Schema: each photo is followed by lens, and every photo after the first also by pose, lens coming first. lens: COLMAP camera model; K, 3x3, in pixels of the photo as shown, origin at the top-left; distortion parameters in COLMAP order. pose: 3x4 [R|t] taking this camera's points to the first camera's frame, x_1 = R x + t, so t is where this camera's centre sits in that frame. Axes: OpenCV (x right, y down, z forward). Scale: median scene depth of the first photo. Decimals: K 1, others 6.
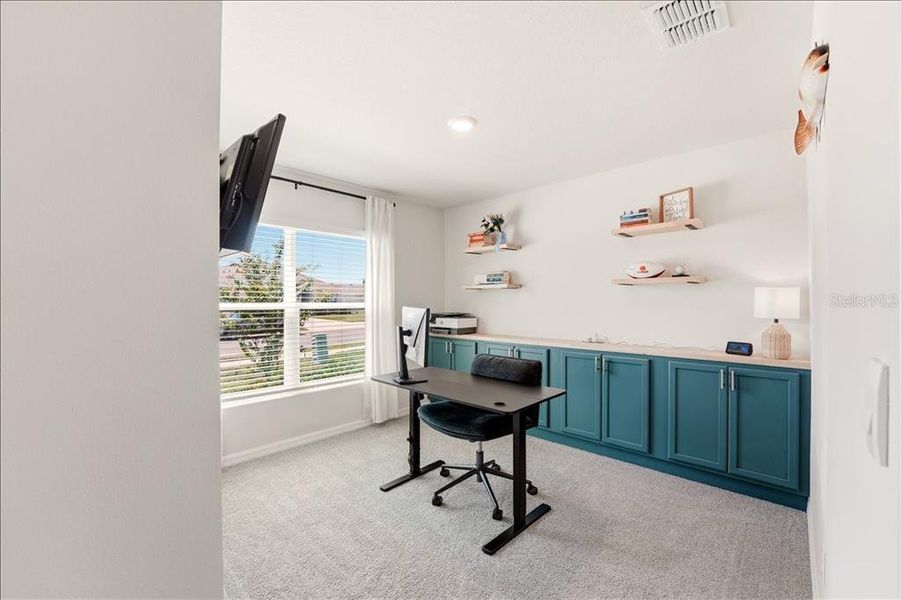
lens RADIAL K [[369.2, 0, 448.3], [0, 369.2, 300.4], [0, 0, 1]] dist [-0.033283, 0.004882]
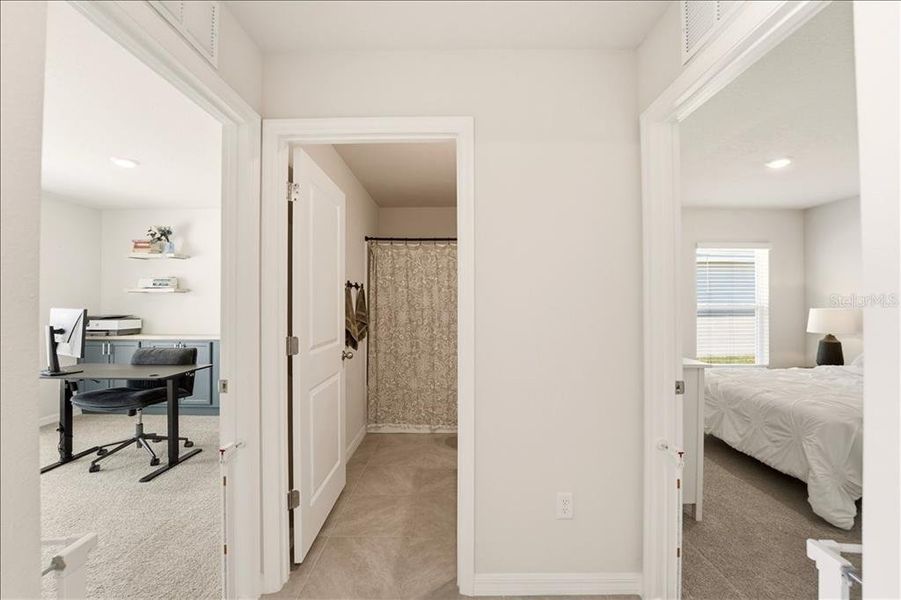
lens RADIAL K [[369.2, 0, 448.3], [0, 369.2, 300.4], [0, 0, 1]] dist [-0.033283, 0.004882]
pose [[0.722801, 0.009598, 0.690990, -0.004071], [-0.006450, 0.999954, -0.007143, -0.006079], [-0.691027, 0.000706, 0.722829, -0.464719]]
